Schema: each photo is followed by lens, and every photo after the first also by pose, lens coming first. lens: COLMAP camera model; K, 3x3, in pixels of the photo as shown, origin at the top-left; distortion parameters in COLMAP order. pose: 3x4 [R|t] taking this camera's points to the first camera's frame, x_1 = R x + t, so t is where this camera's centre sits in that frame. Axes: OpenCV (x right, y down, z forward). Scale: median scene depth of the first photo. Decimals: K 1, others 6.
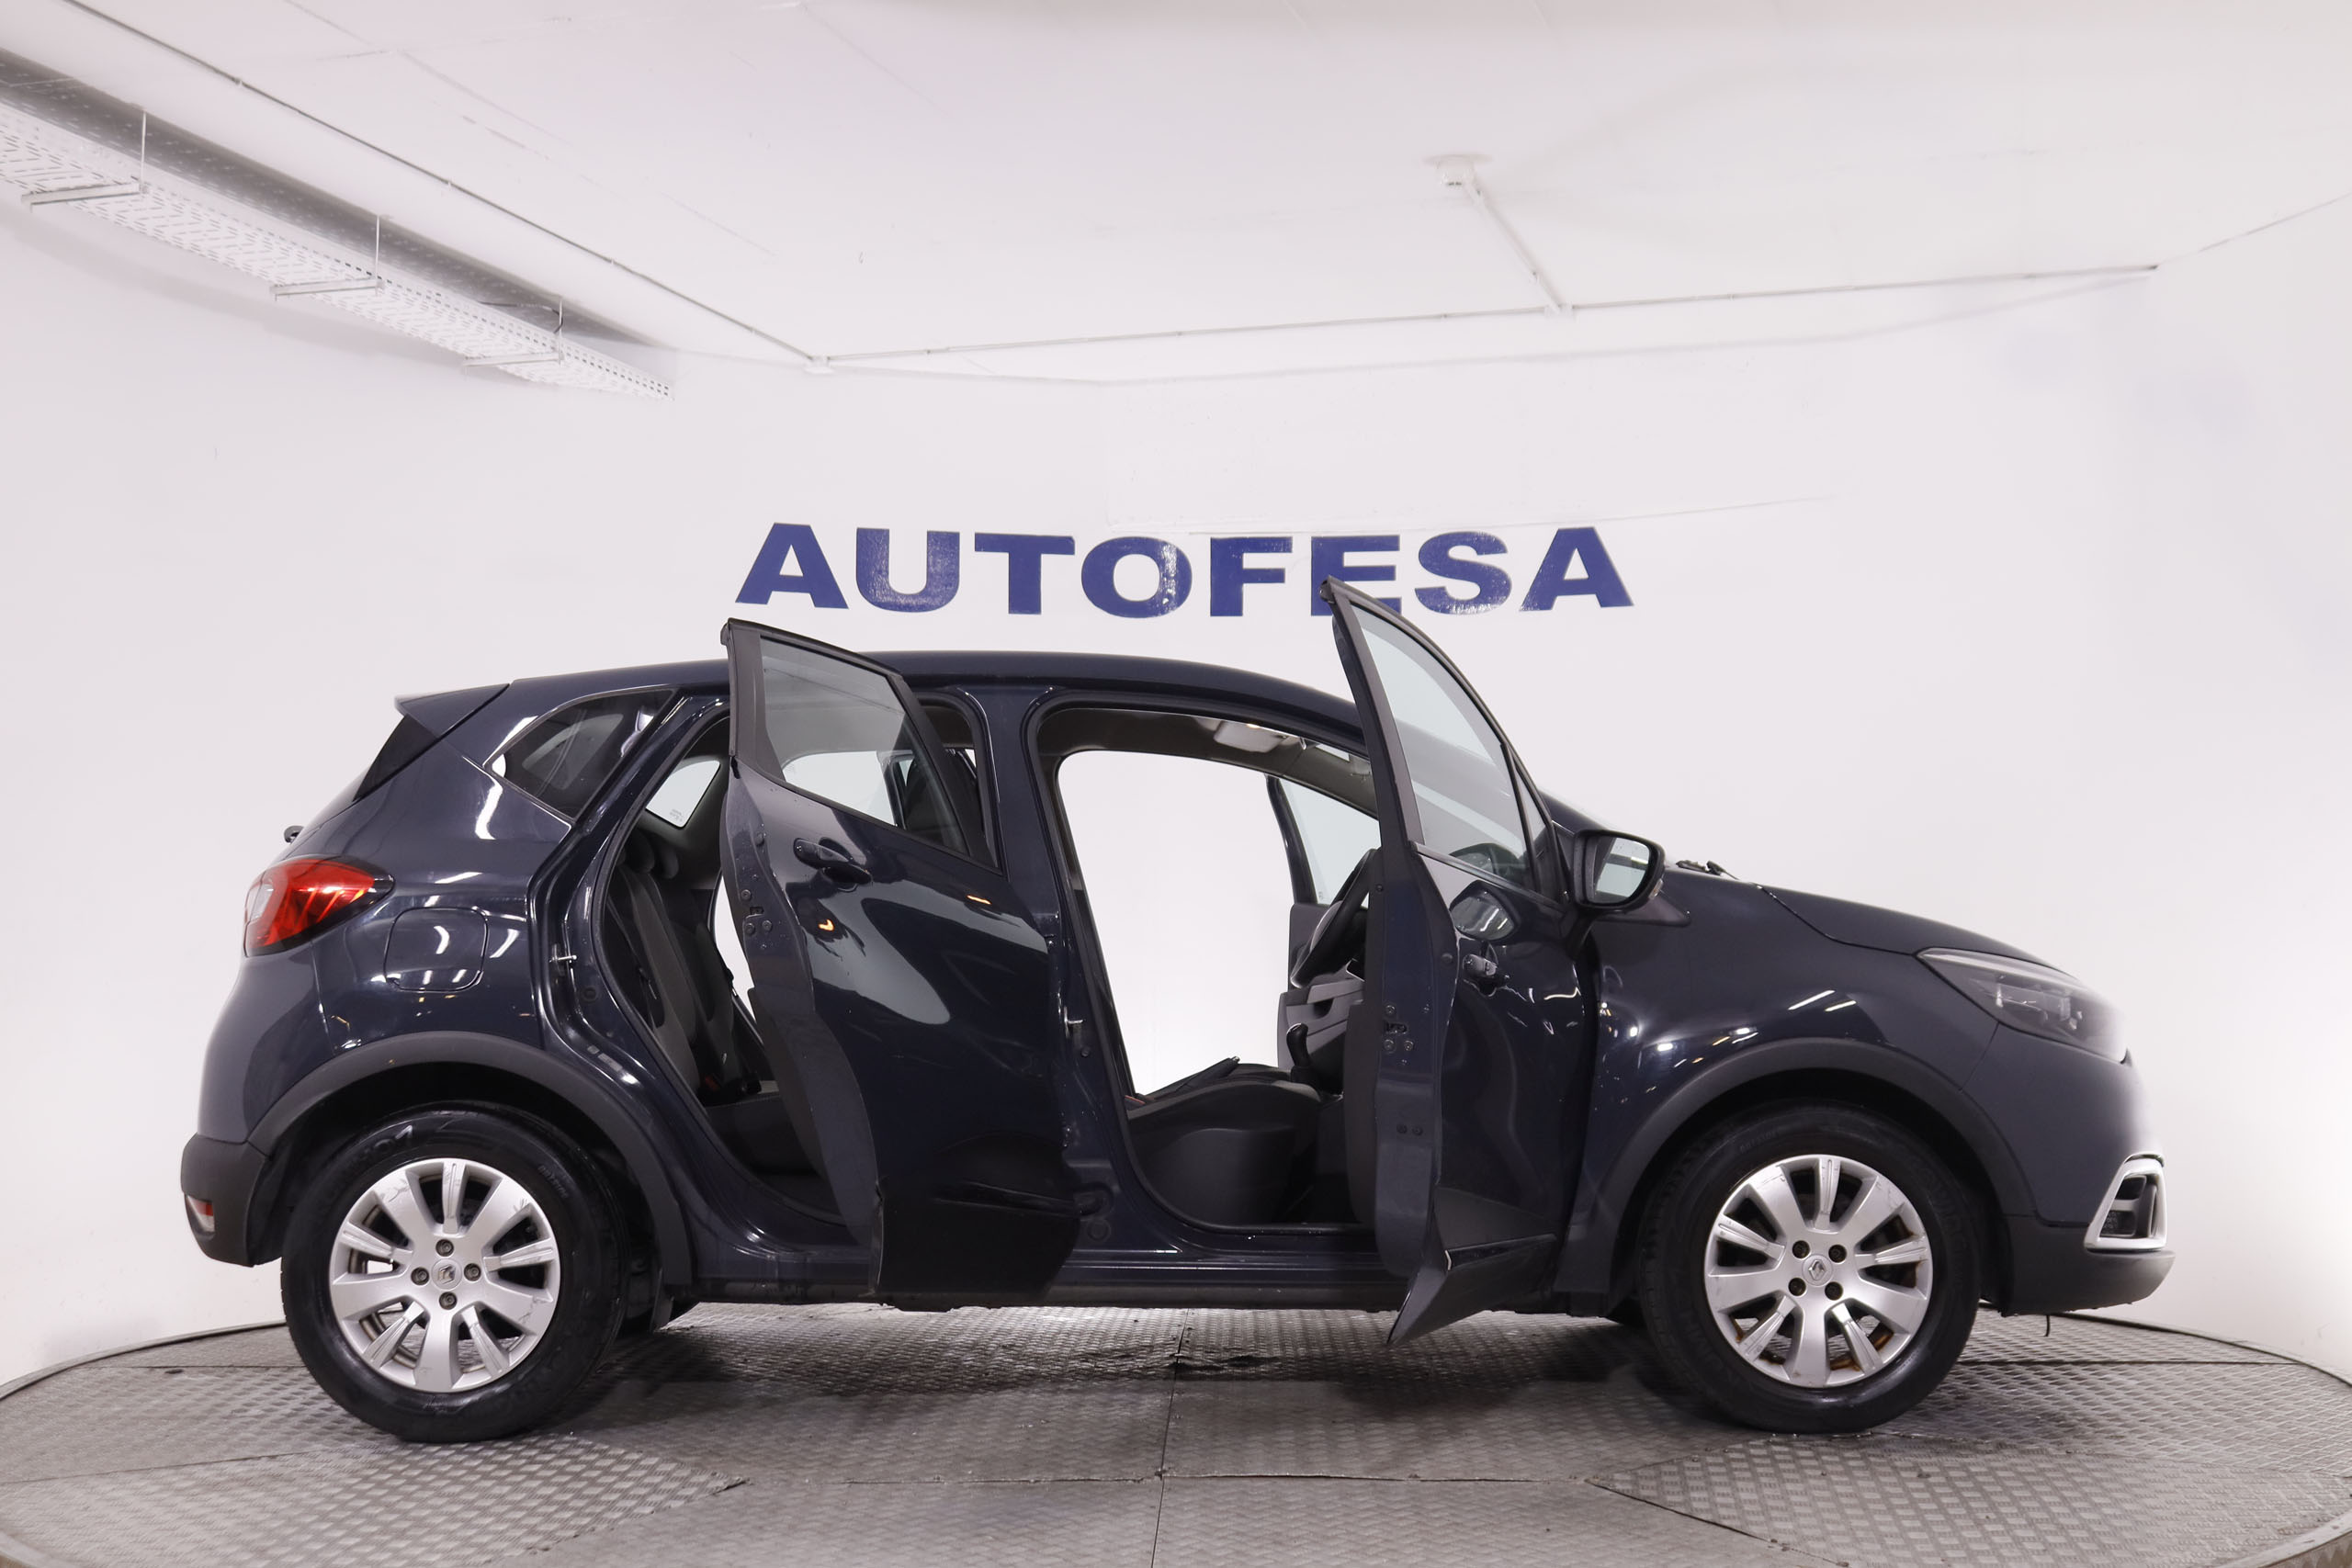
lens RADIAL K [[2855.9, 0, 1176.0], [0, 2855.9, 784.0], [0, 0, 1]] dist [-0.068827, 0.013149]
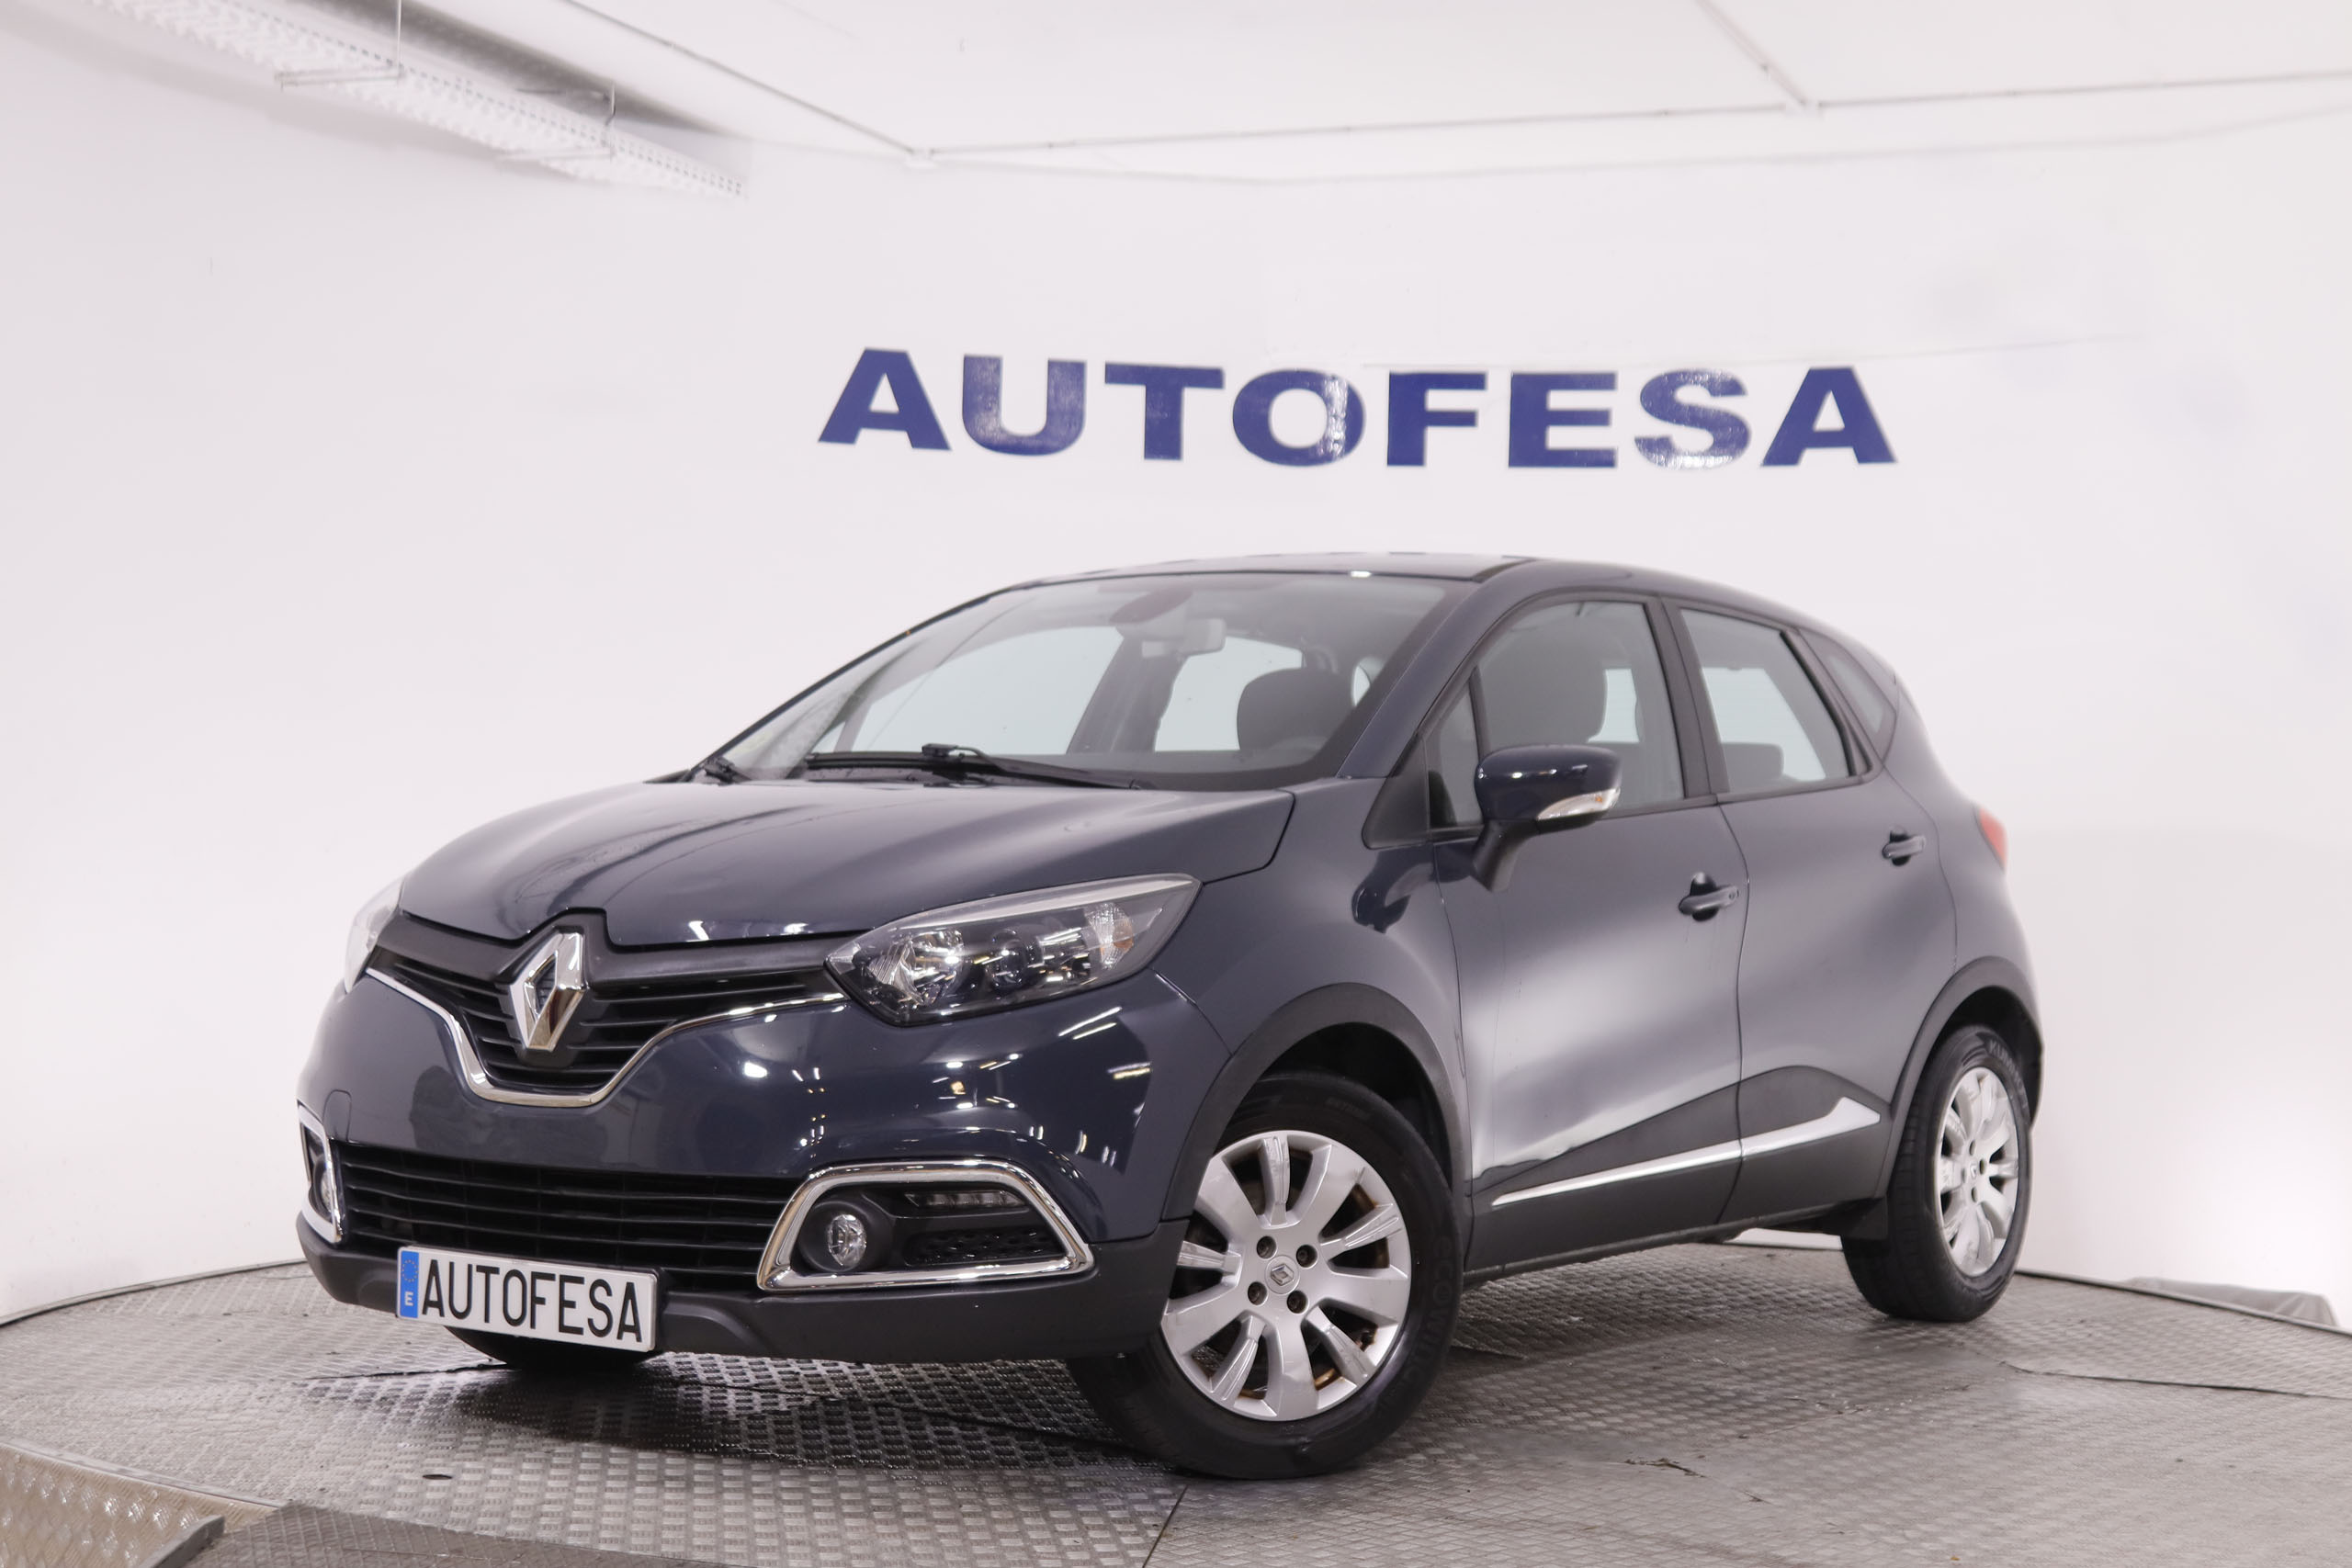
lens RADIAL K [[3997.7, 0, 1176.0], [0, 3997.7, 784.0], [0, 0, 1]] dist [0.010736, -0.062782]
pose [[0.996619, 0.022397, -0.079051, 0.046028], [-0.019344, 0.999045, 0.039180, -0.011170], [0.079853, -0.037519, 0.996100, -0.168492]]
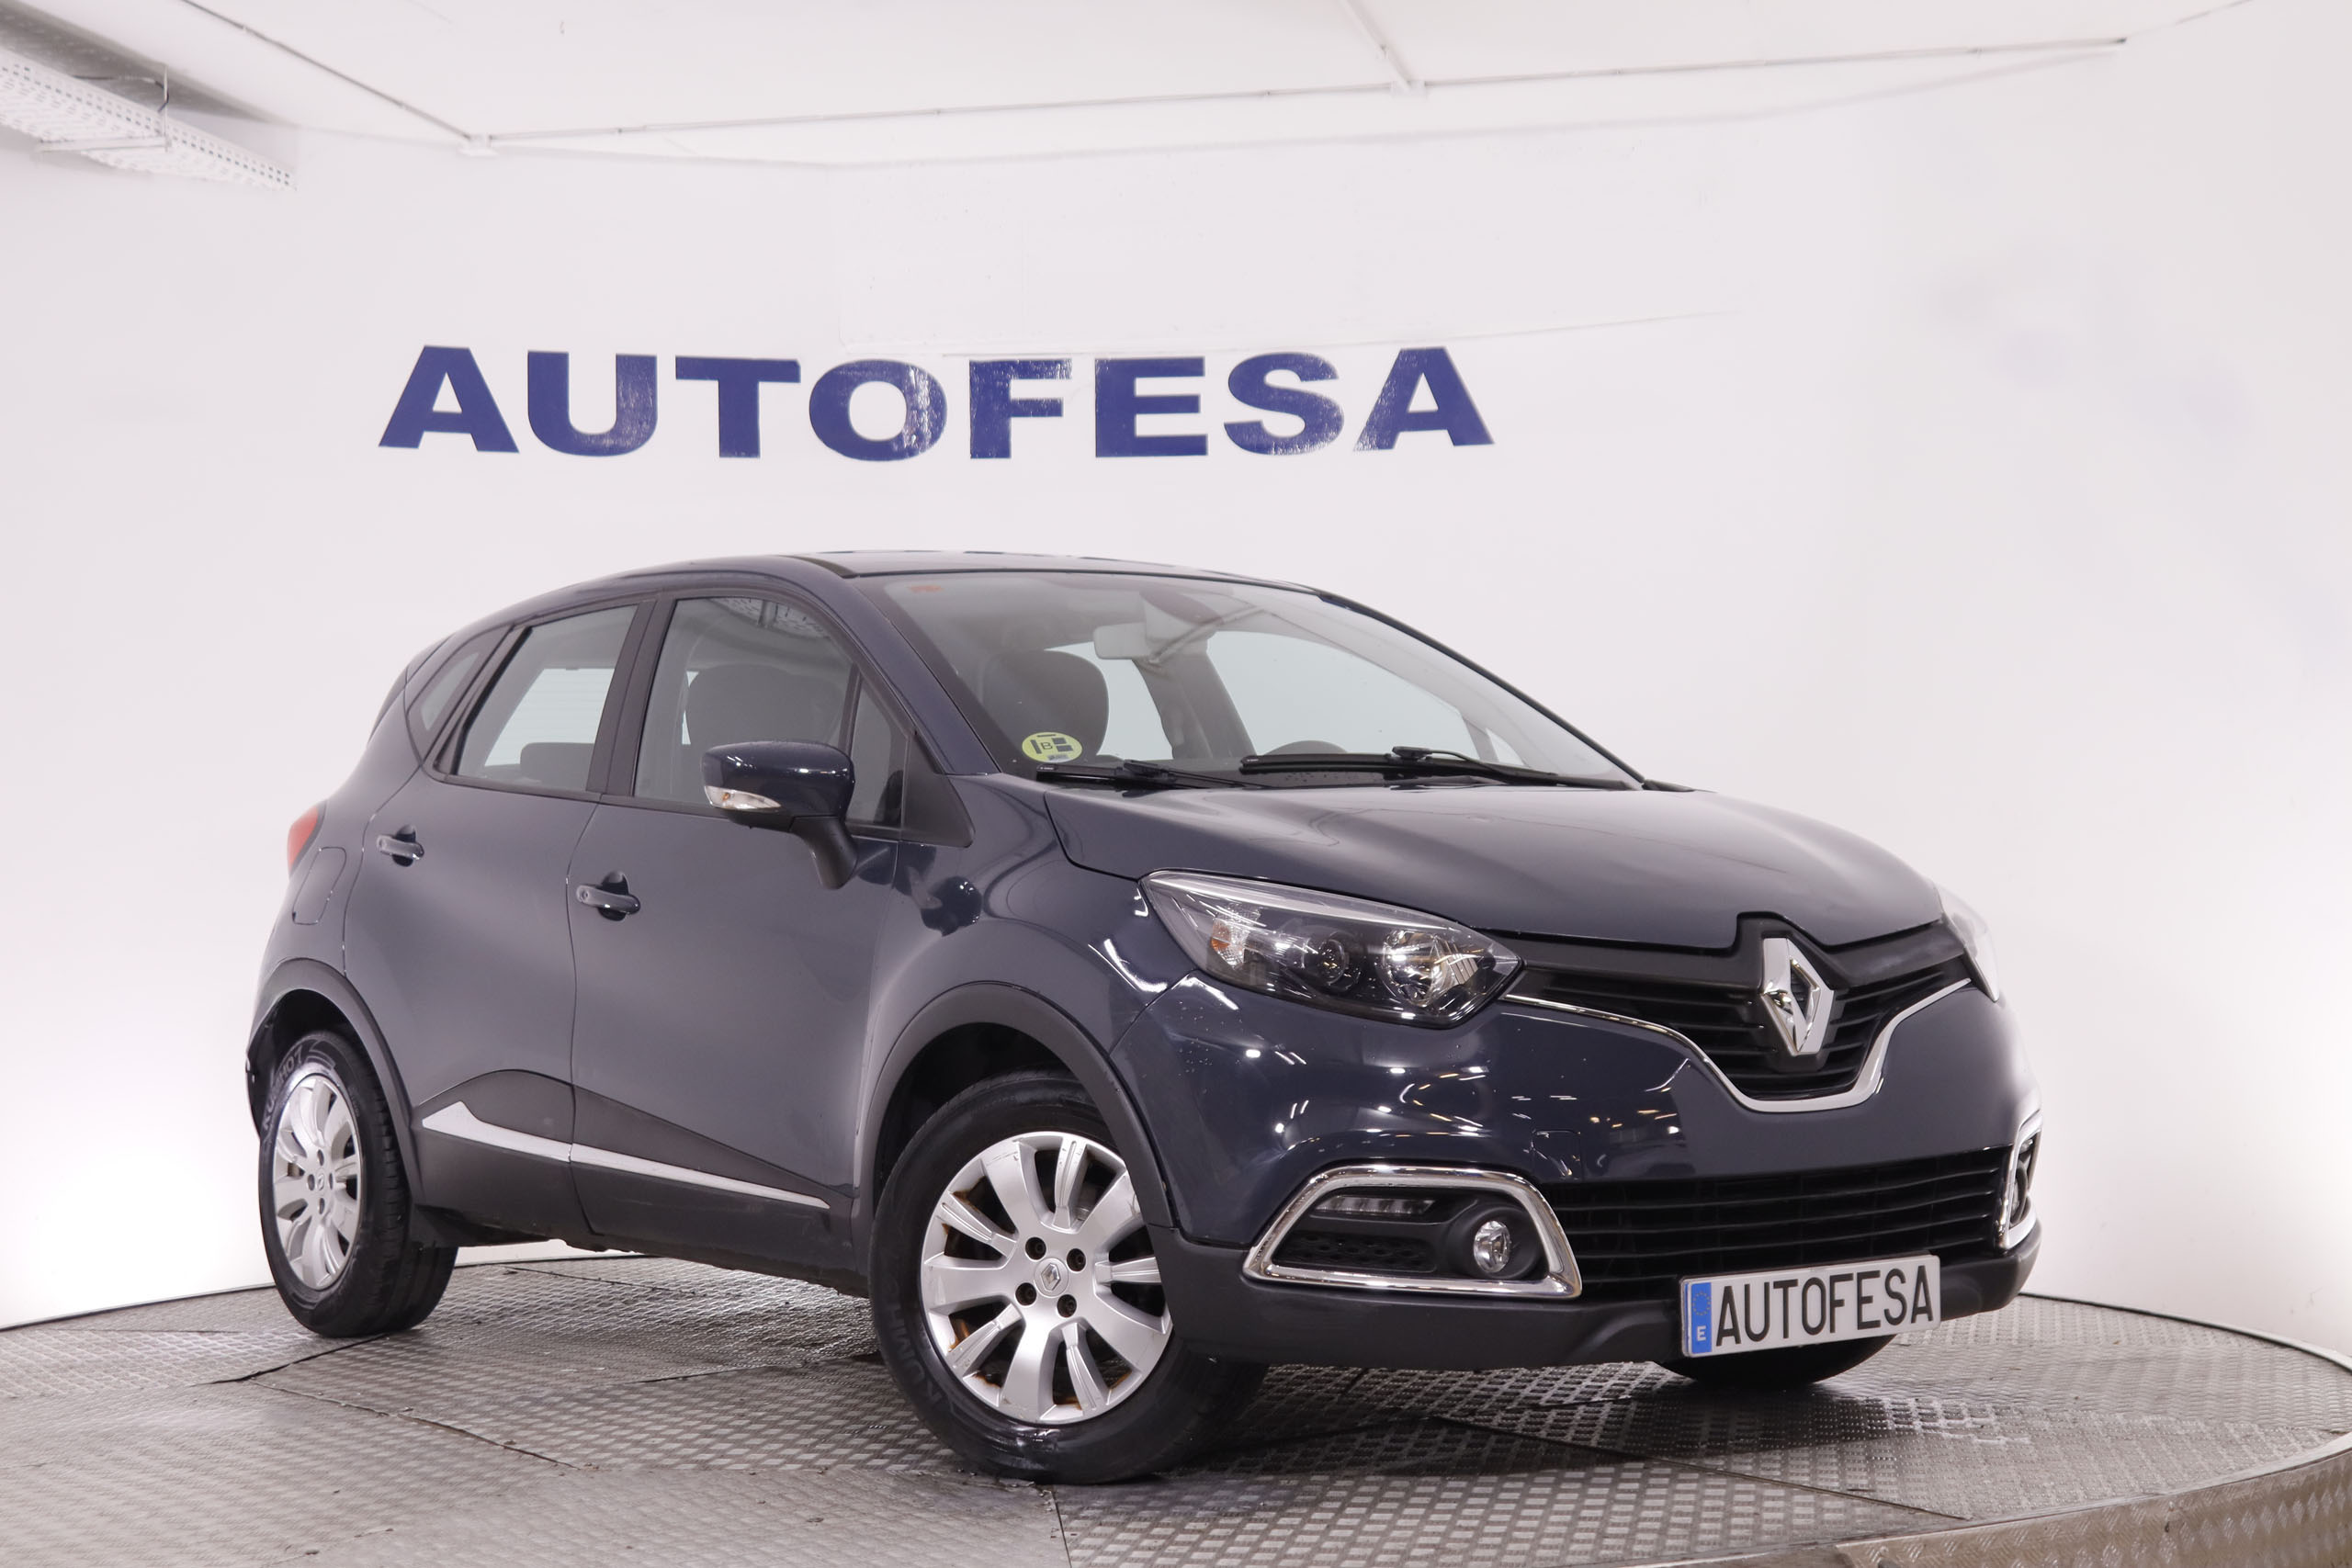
lens RADIAL K [[4171.0, 0, 1176.0], [0, 4171.0, 784.0], [0, 0, 1]] dist [-0.029110, 0.231947]
pose [[0.993902, -0.014452, 0.109317, -0.061410], [0.010397, 0.999240, 0.037570, -0.011024], [-0.109777, -0.036205, 0.993297, -0.178732]]
